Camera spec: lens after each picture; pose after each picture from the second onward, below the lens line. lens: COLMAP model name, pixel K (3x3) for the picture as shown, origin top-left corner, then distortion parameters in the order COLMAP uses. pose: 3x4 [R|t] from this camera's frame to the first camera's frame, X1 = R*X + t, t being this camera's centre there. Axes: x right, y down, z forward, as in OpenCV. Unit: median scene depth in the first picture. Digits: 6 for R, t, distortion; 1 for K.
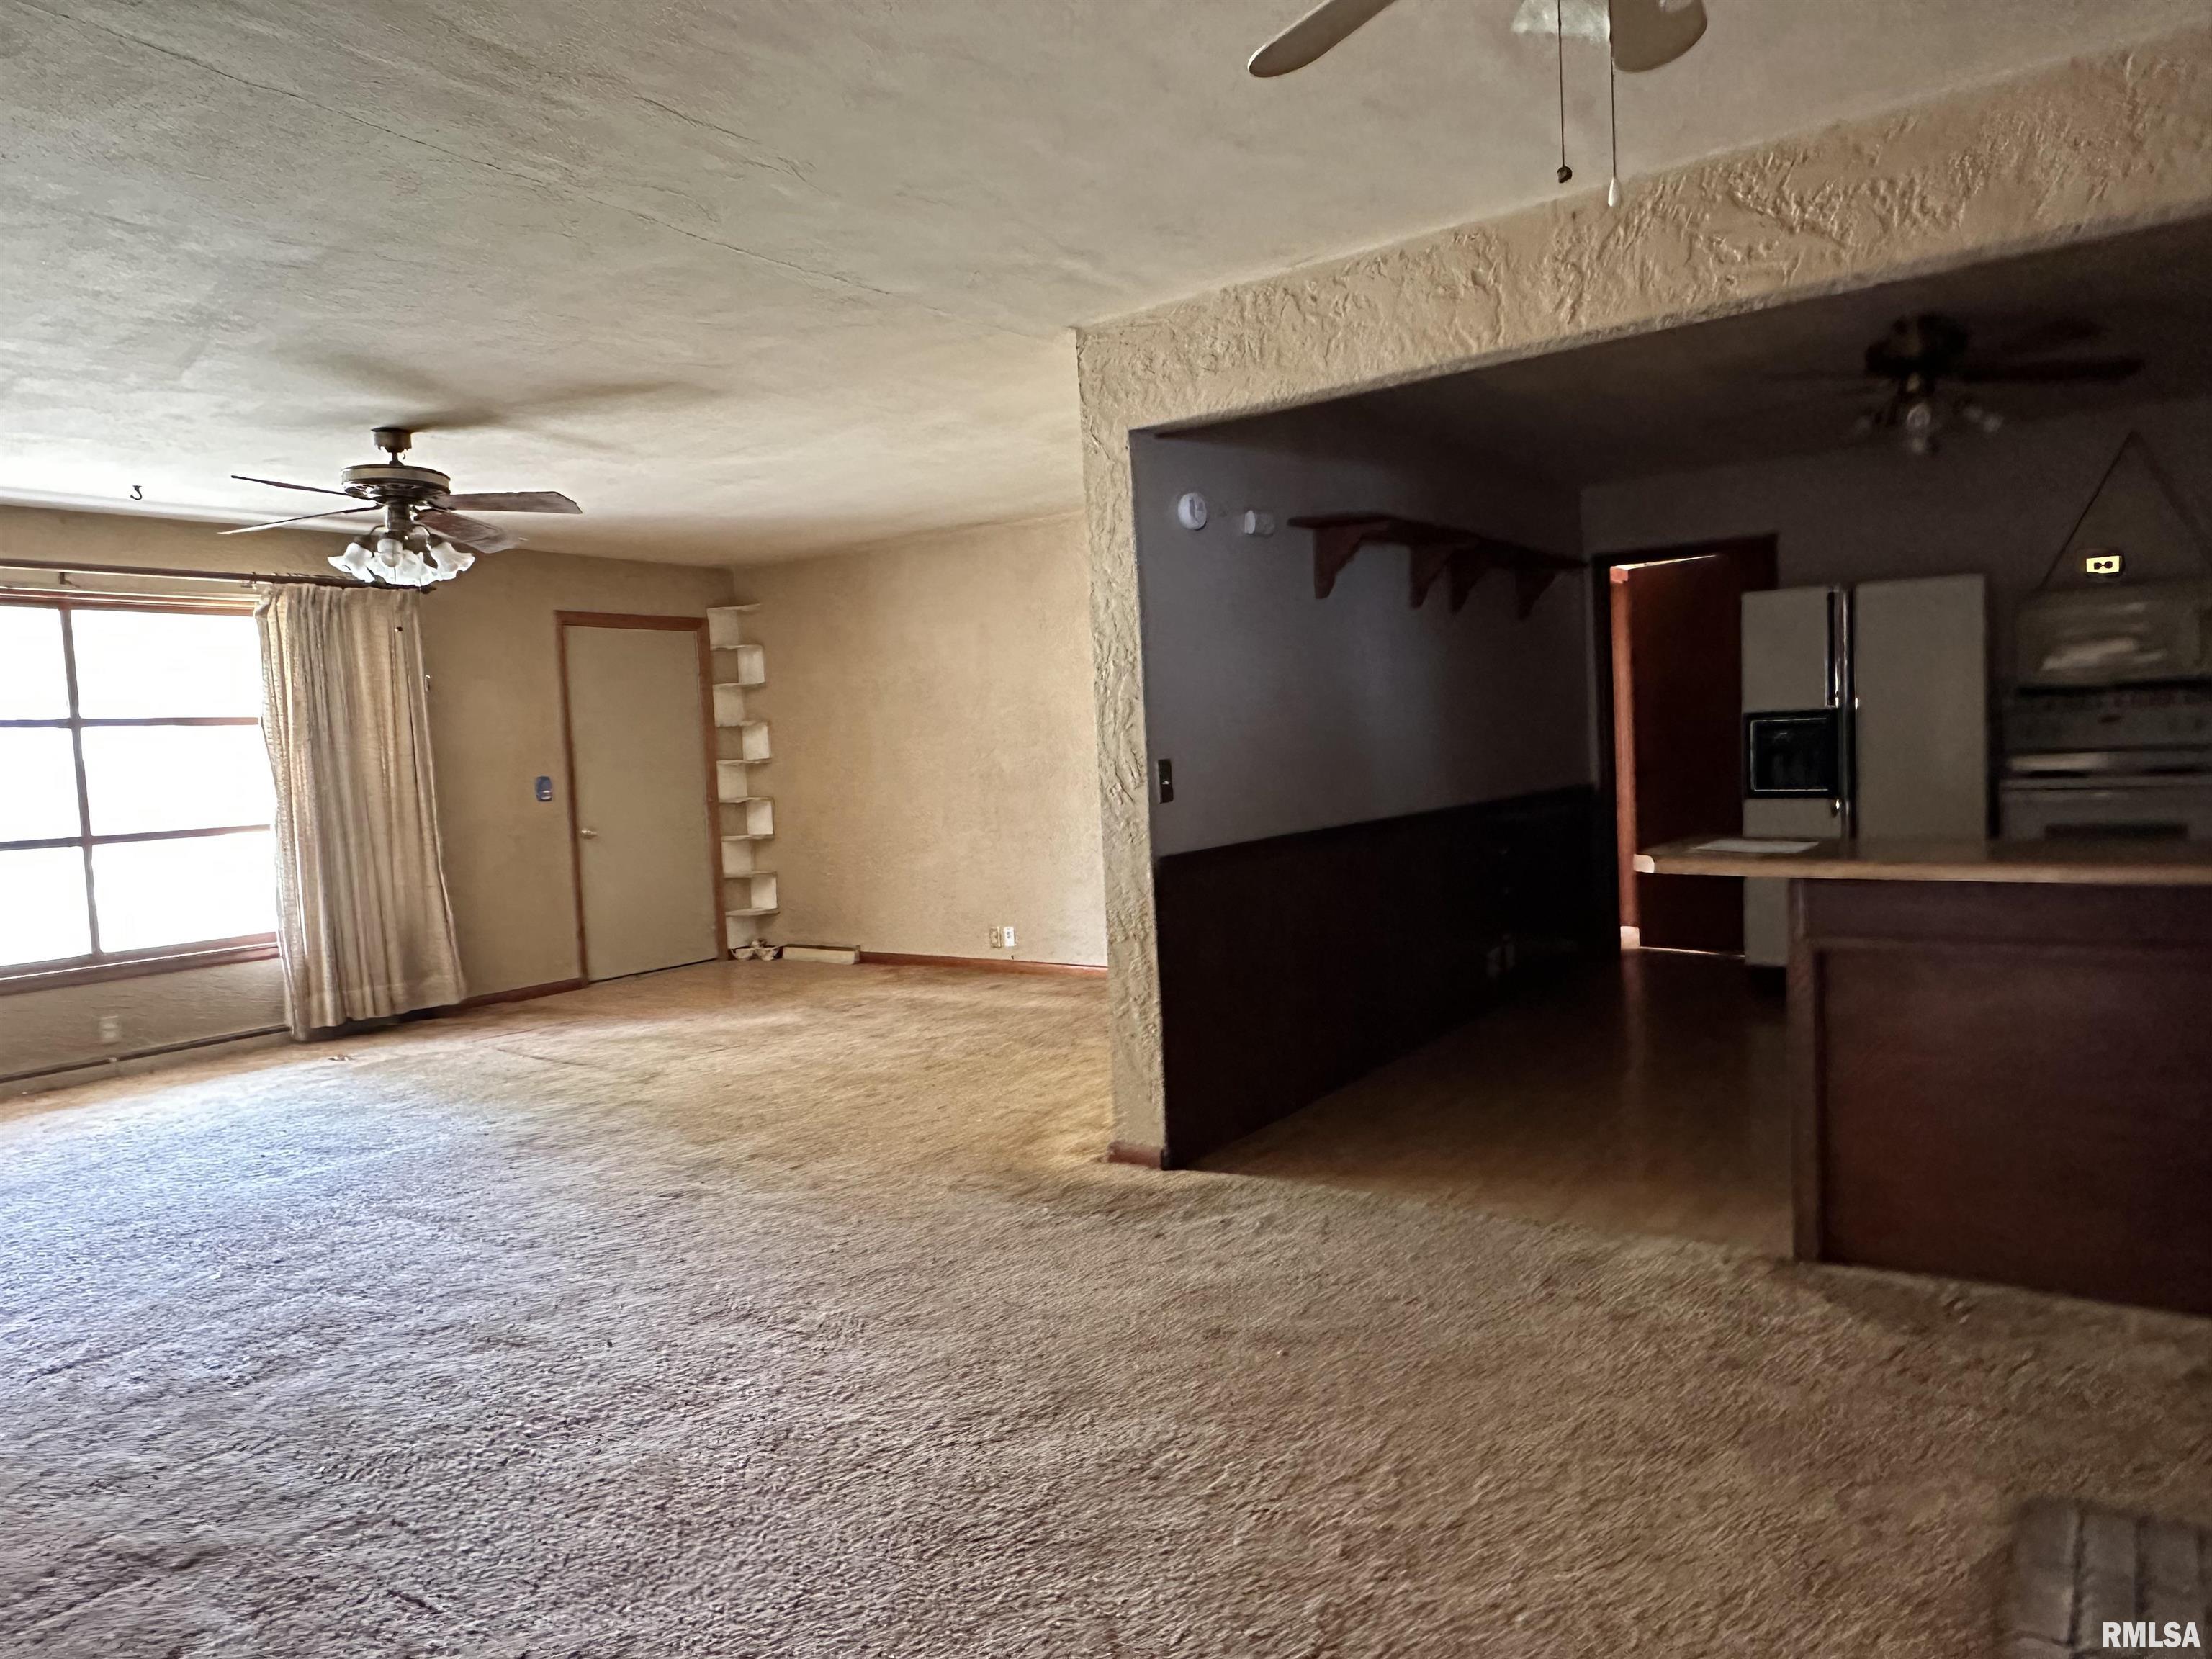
lens RADIAL K [[1419.3, 0, 1092.8], [0, 1419.3, 835.0], [0, 0, 1]] dist [-0.012988, 0.006989]
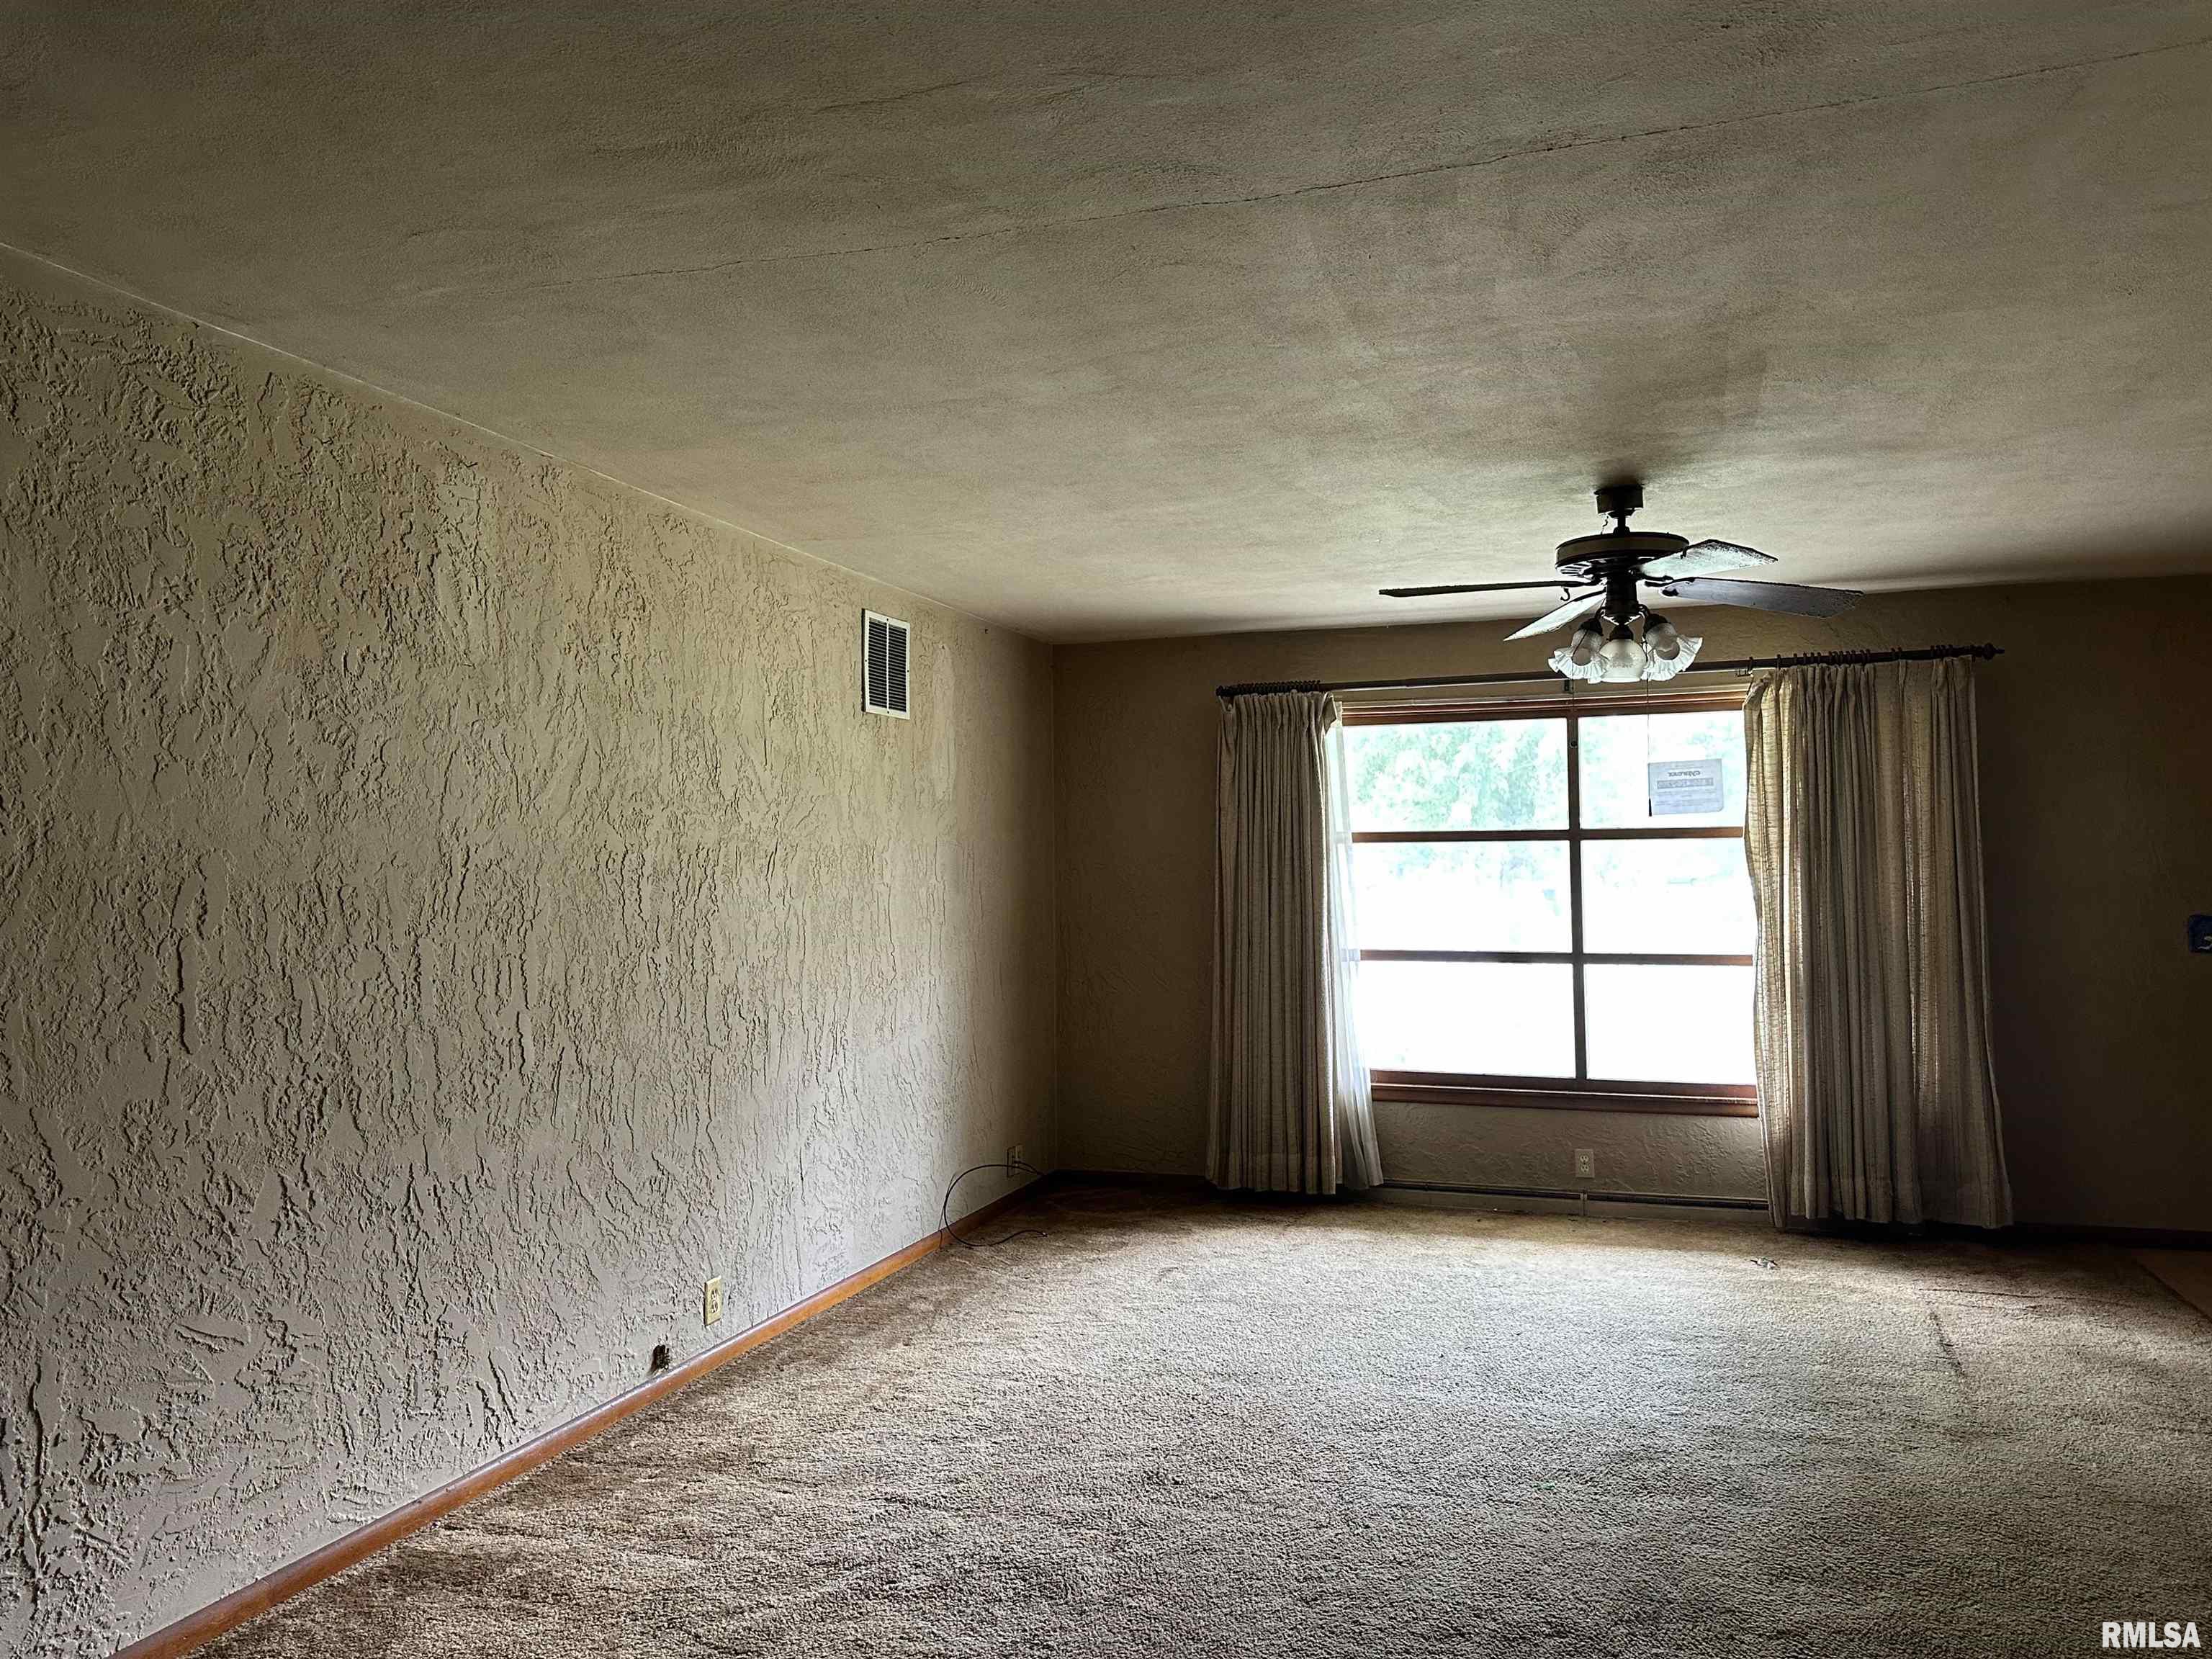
lens RADIAL K [[1599.1, 0, 1106.9], [0, 1599.1, 815.4], [0, 0, 1]] dist [0.045207, -0.050437]
pose [[0.300548, 0.008427, -0.953729, 0.220540], [-0.060546, 0.998113, -0.010261, -0.061687], [0.951843, 0.060829, 0.300491, 0.370044]]
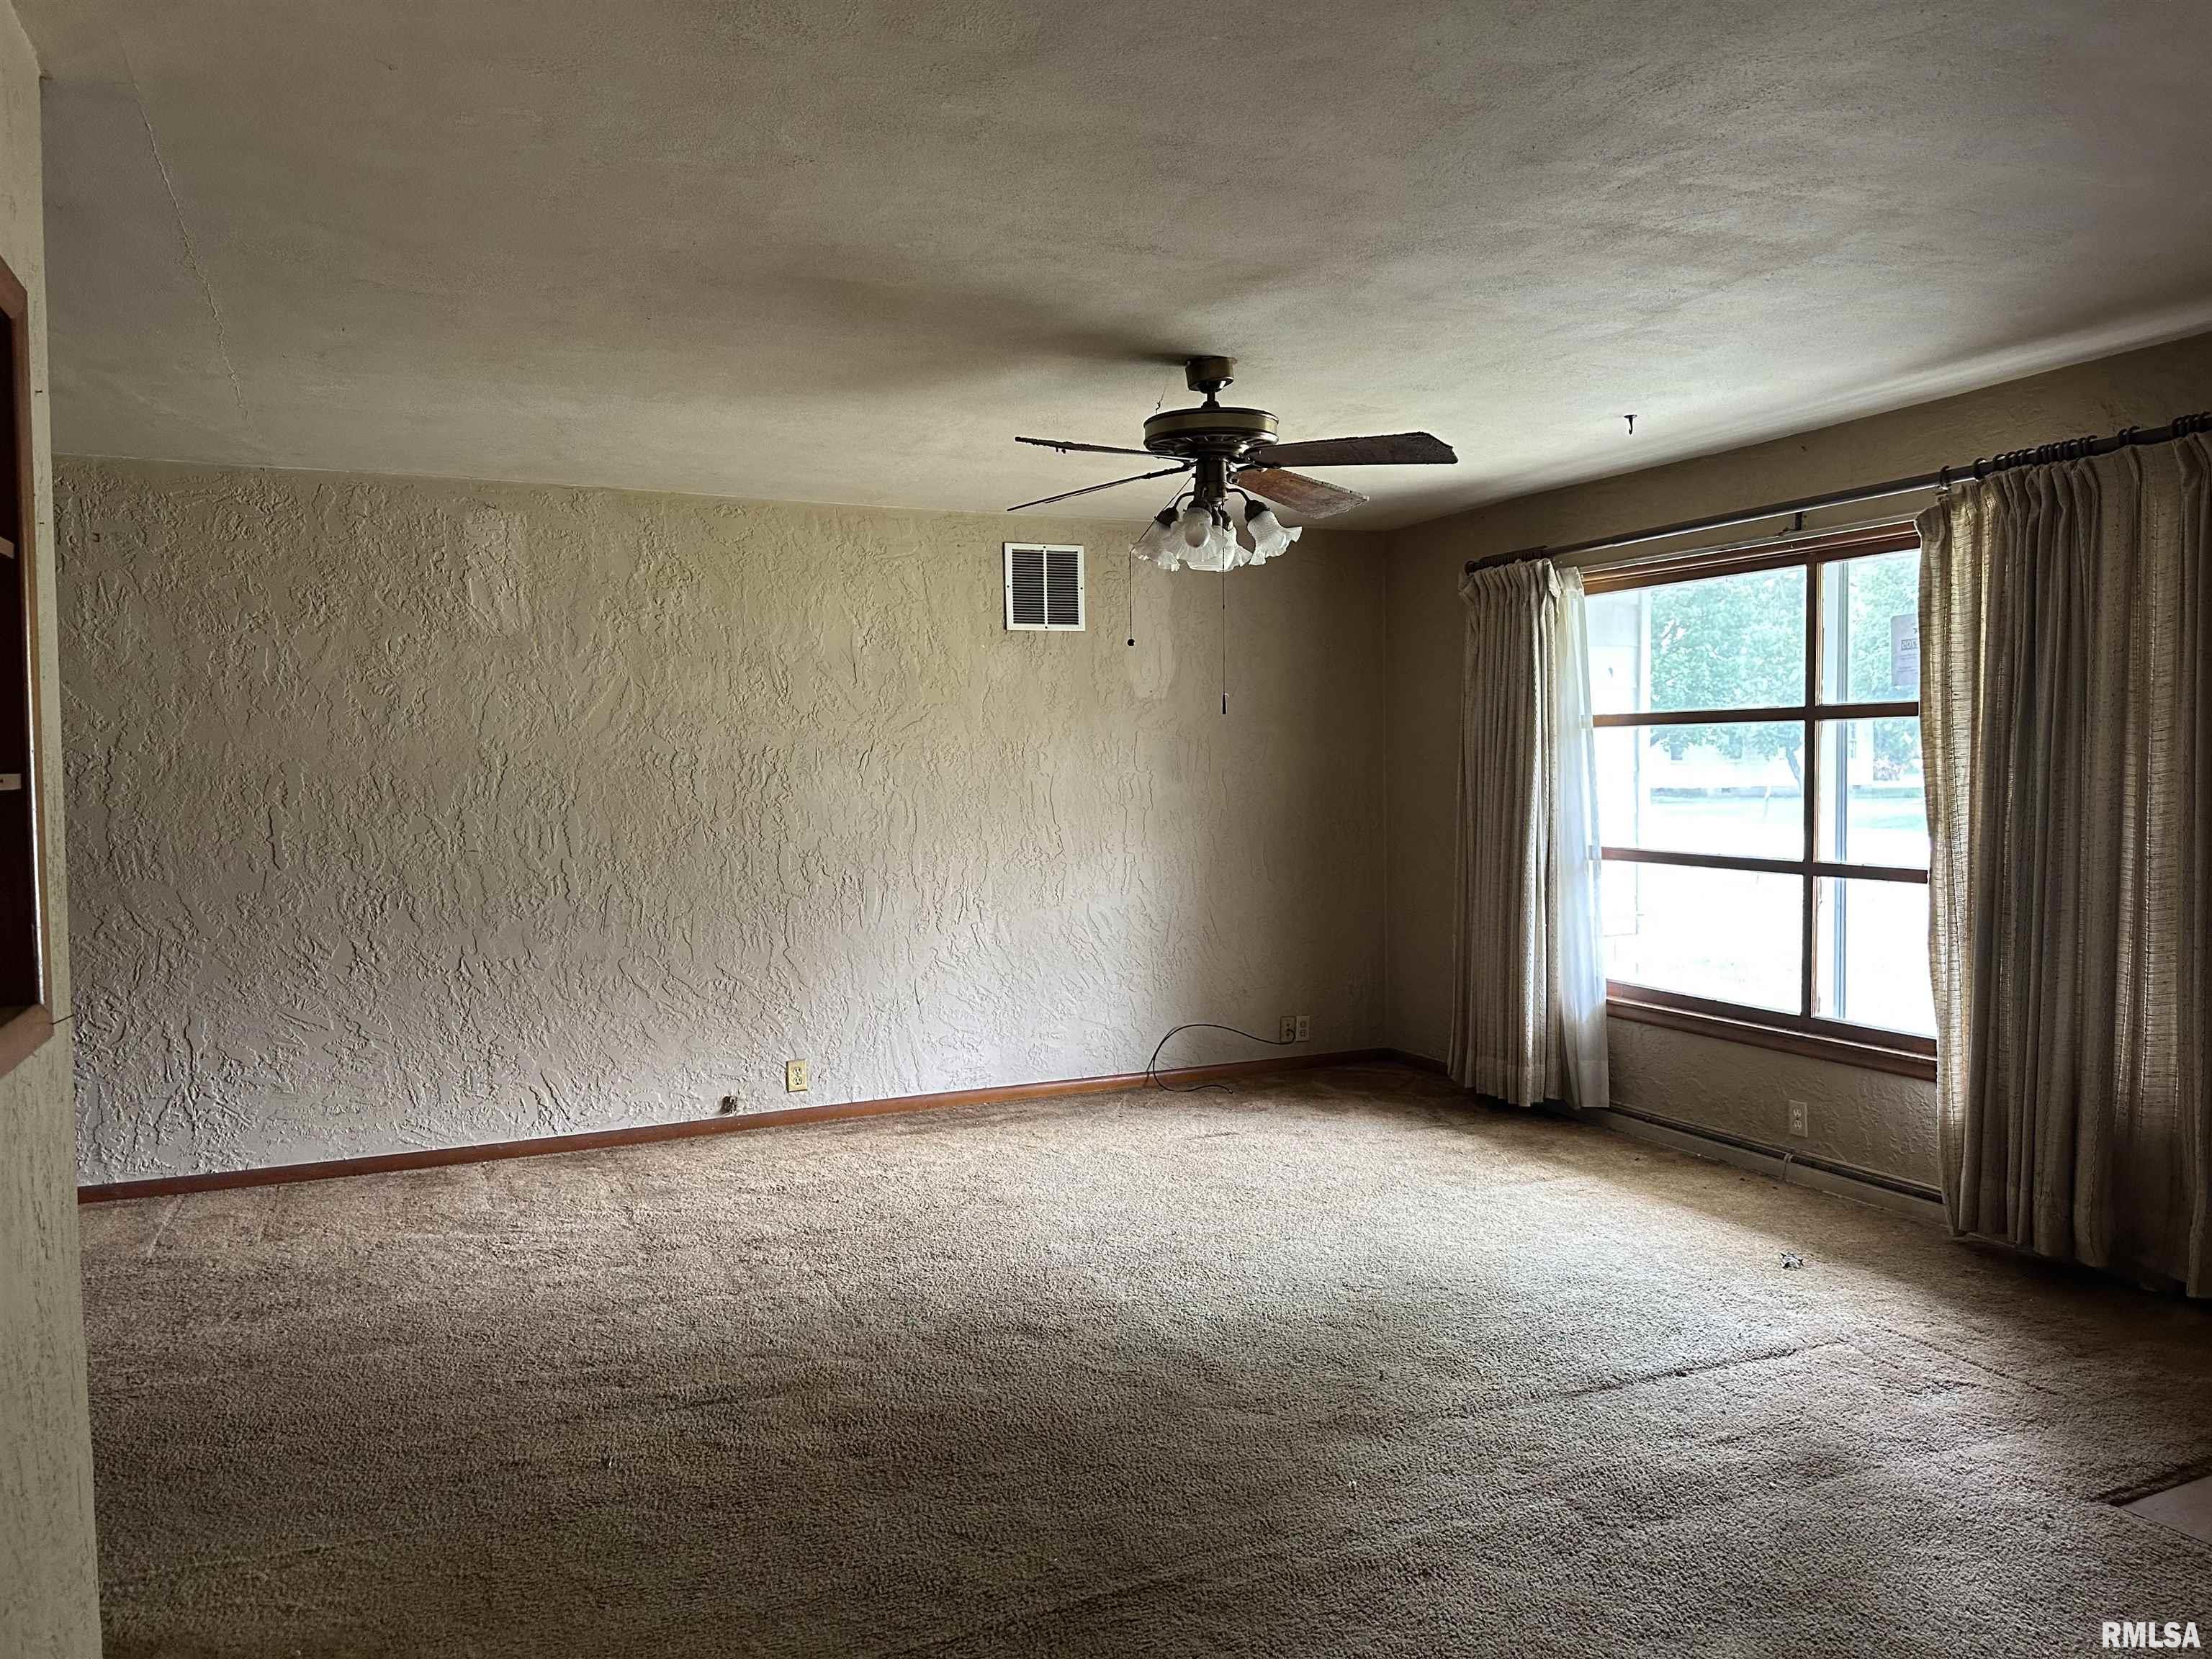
lens RADIAL K [[1536.6, 0, 1082.3], [0, 1536.6, 833.9], [0, 0, 1]] dist [0.064416, -0.077918]
pose [[-0.495511, 0.094493, -0.863447, 0.201805], [-0.014840, 0.992999, 0.117187, -0.106741], [0.868475, 0.070881, -0.490639, 1.072319]]
